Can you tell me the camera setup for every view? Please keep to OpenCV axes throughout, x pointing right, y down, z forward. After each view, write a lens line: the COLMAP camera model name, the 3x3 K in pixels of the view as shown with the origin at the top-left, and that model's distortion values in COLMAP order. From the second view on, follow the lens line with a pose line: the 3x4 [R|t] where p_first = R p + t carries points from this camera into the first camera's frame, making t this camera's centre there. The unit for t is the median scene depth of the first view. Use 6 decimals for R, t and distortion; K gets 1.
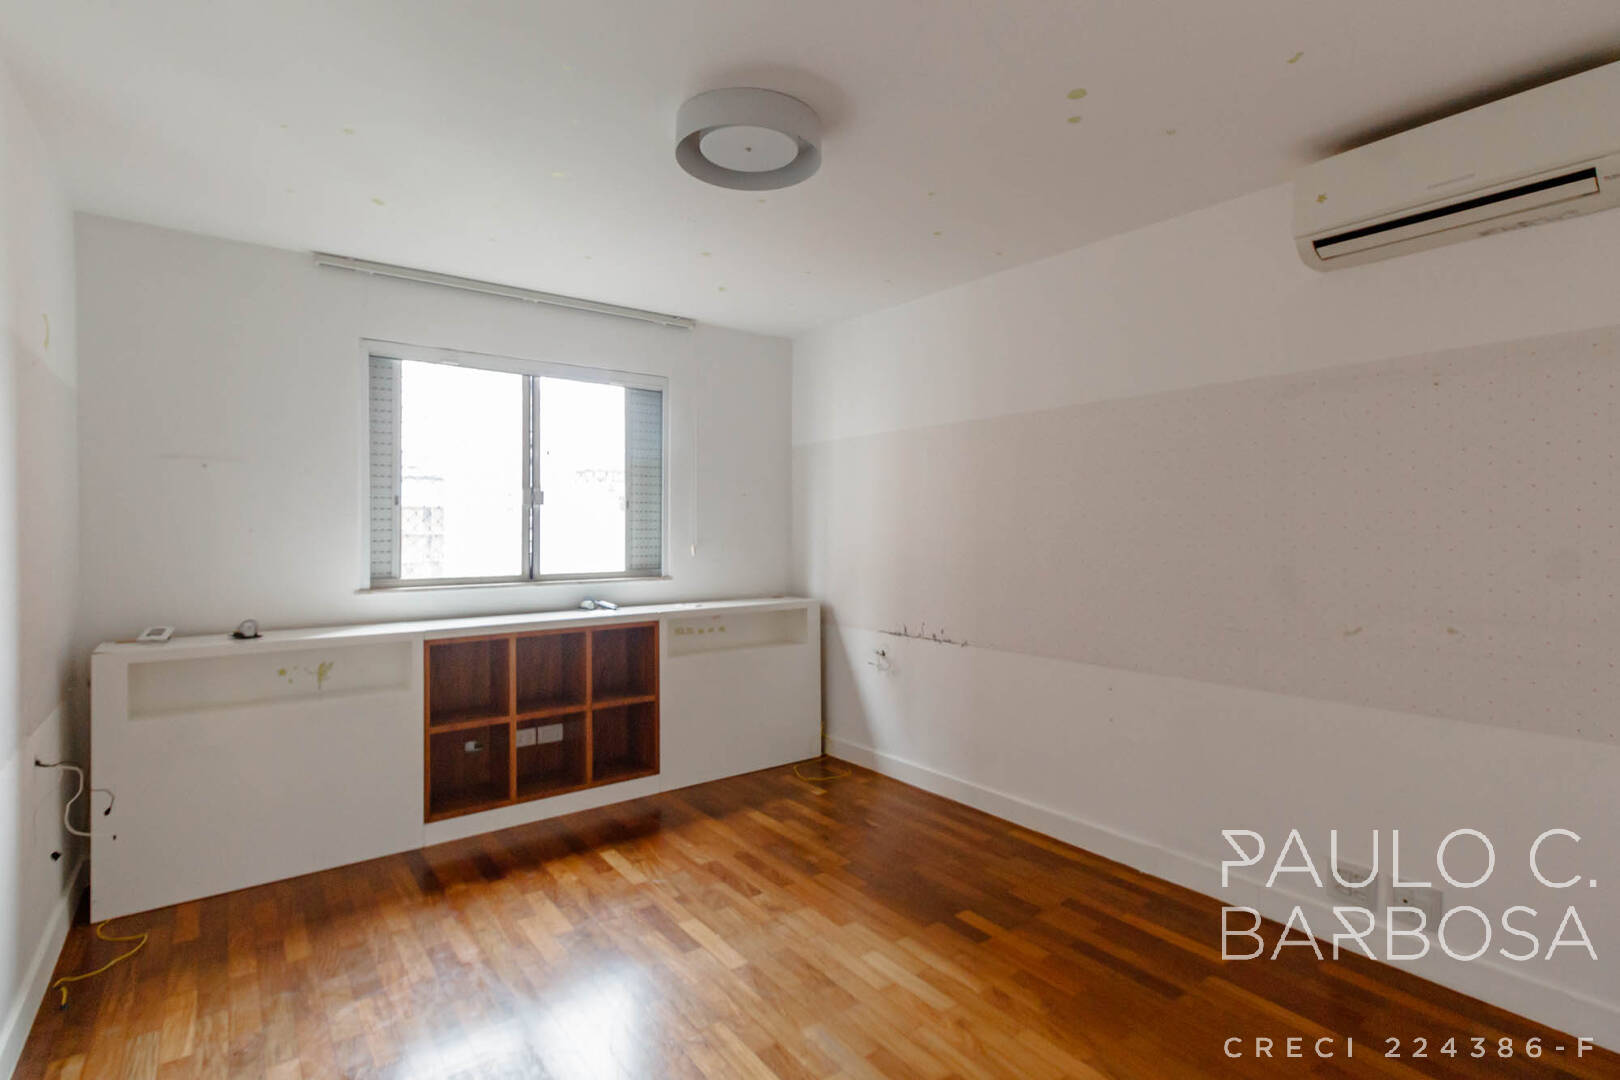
lens RADIAL K [[766.3, 0, 811.1], [0, 766.3, 533.6], [0, 0, 1]] dist [0.002655, 0.001555]
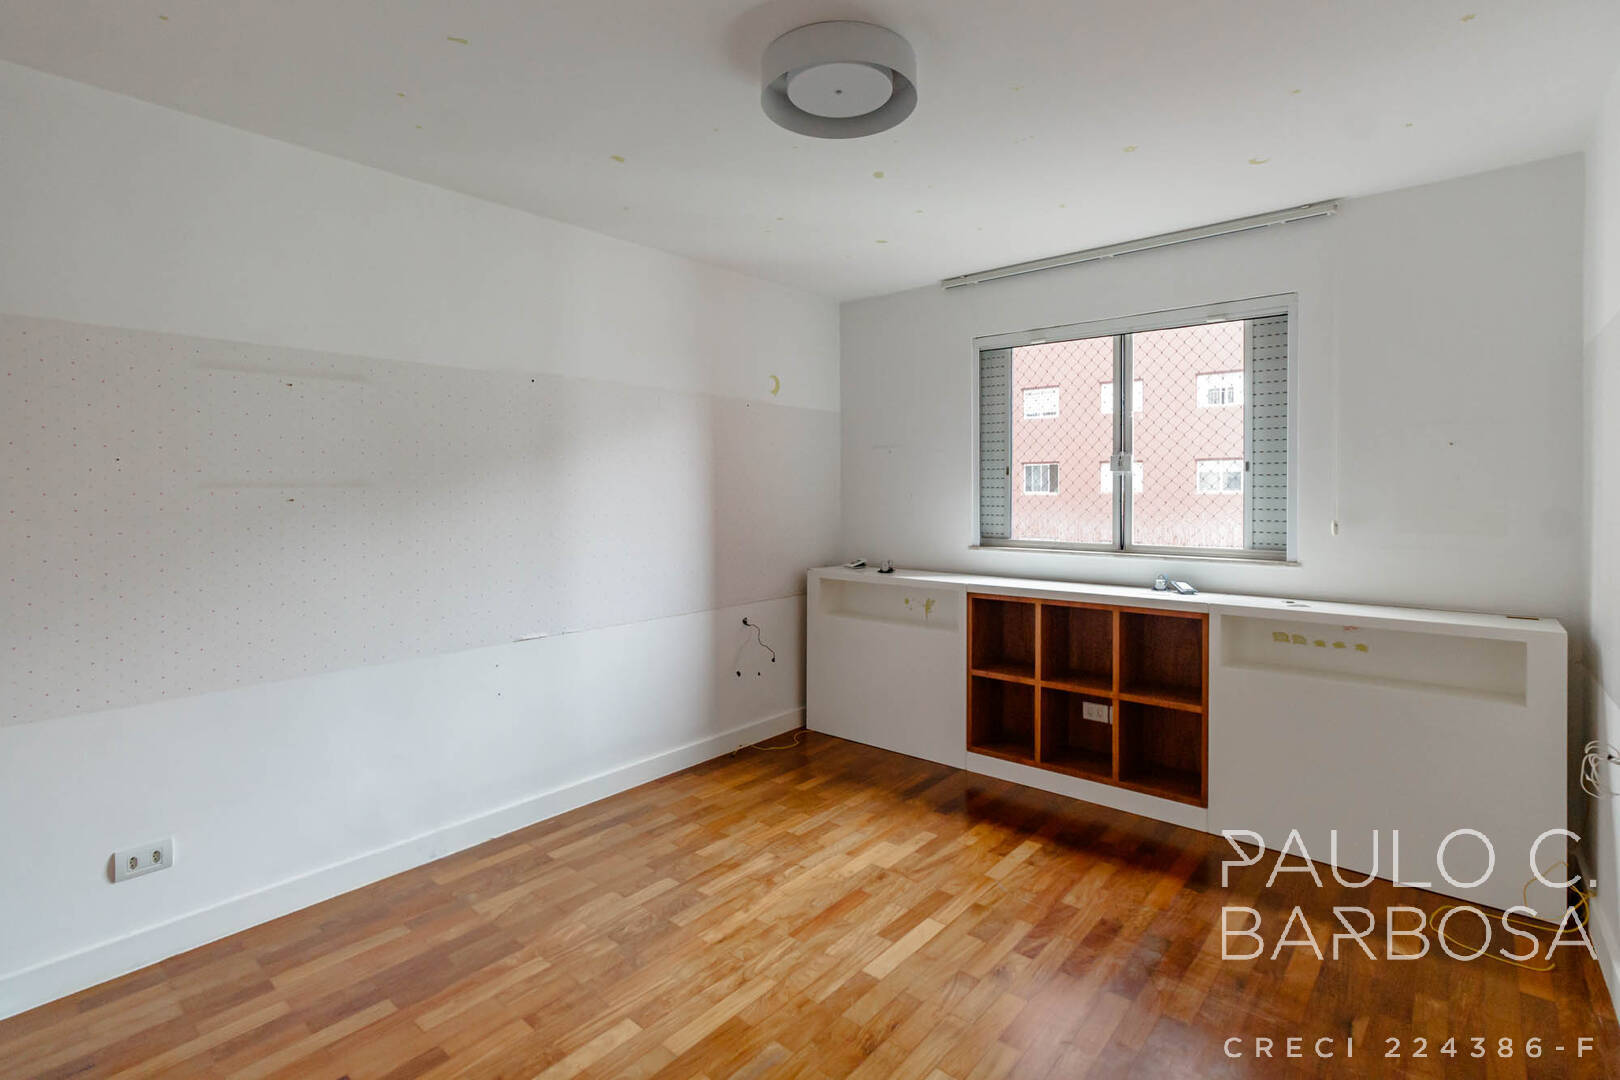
lens RADIAL K [[766.3, 0, 839.7], [0, 766.3, 495.9], [0, 0, 1]] dist [0.002655, 0.001555]
pose [[0.246927, 0.008716, -0.968995, 0.532088], [-0.006572, 0.999952, 0.007320, -0.012862], [0.969012, 0.004561, 0.246972, 0.492638]]
